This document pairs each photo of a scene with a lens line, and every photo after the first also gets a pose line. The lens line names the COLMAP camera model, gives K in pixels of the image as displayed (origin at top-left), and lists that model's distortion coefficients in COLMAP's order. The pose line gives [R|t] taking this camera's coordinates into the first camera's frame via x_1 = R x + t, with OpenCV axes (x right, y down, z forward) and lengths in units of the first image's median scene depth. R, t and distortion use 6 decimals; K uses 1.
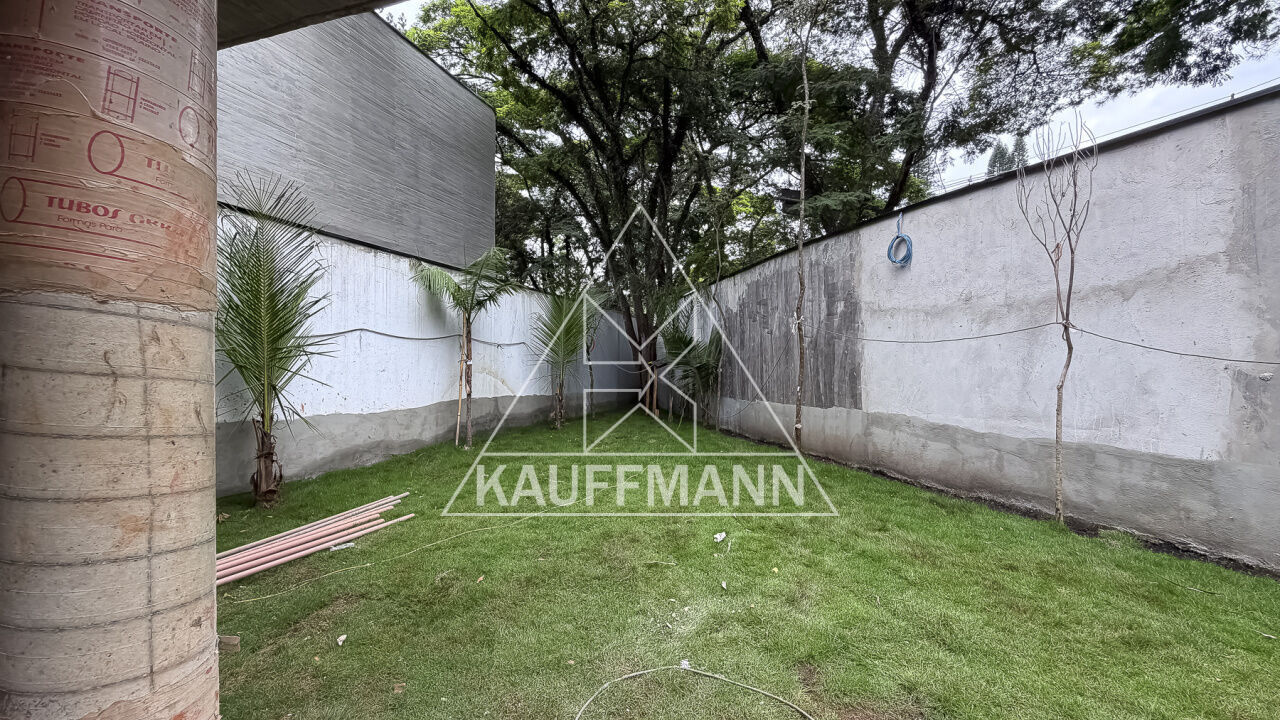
lens RADIAL K [[520.3, 0, 640.7], [0, 520.3, 360.7], [0, 0, 1]] dist [-0.003018, 0.000536]
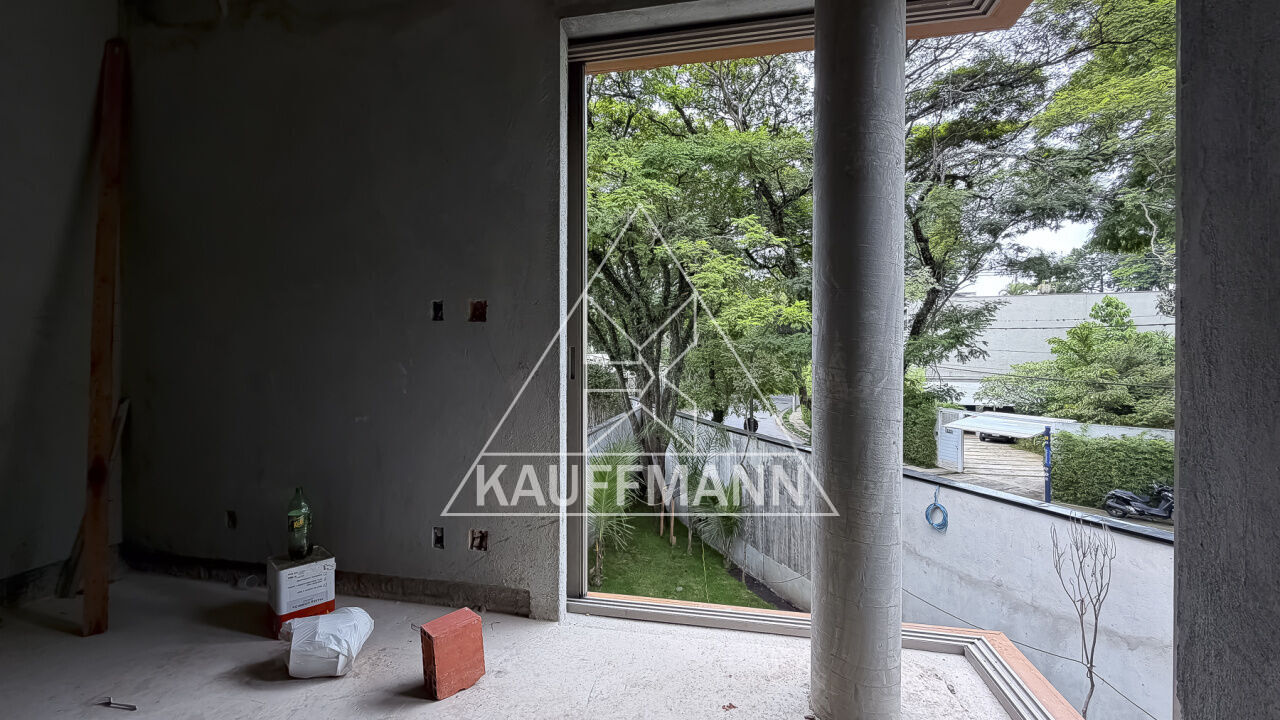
lens RADIAL K [[520.3, 0, 638.5], [0, 520.3, 360.7], [0, 0, 1]] dist [-0.003018, 0.000536]
pose [[0.994537, 0.002833, 0.104349, -0.479283], [-0.003552, 0.999971, 0.006702, -0.845229], [-0.104327, -0.007036, 0.994518, -0.210171]]
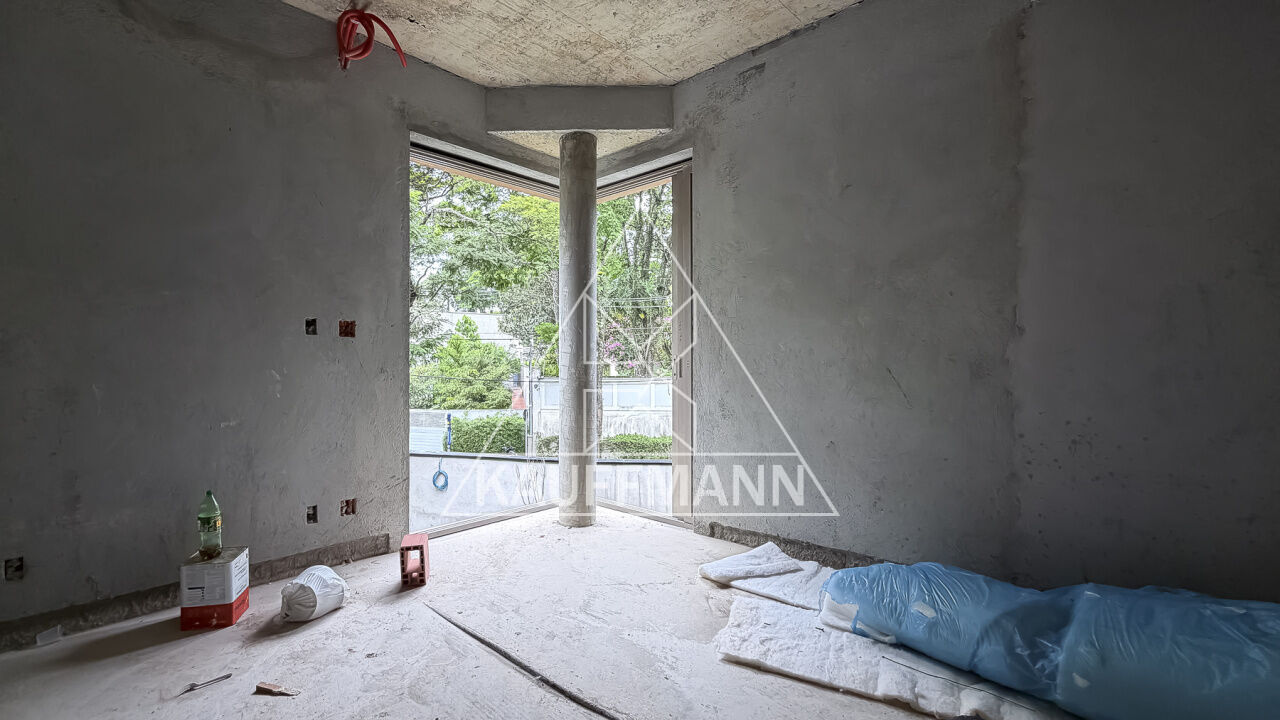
lens RADIAL K [[520.3, 0, 634.5], [0, 520.3, 357.5], [0, 0, 1]] dist [-0.003018, 0.000536]
pose [[0.376661, 0.005253, 0.926336, -1.155379], [0.004307, 0.999963, -0.007422, -0.846912], [-0.926341, 0.006785, 0.376624, -0.281031]]
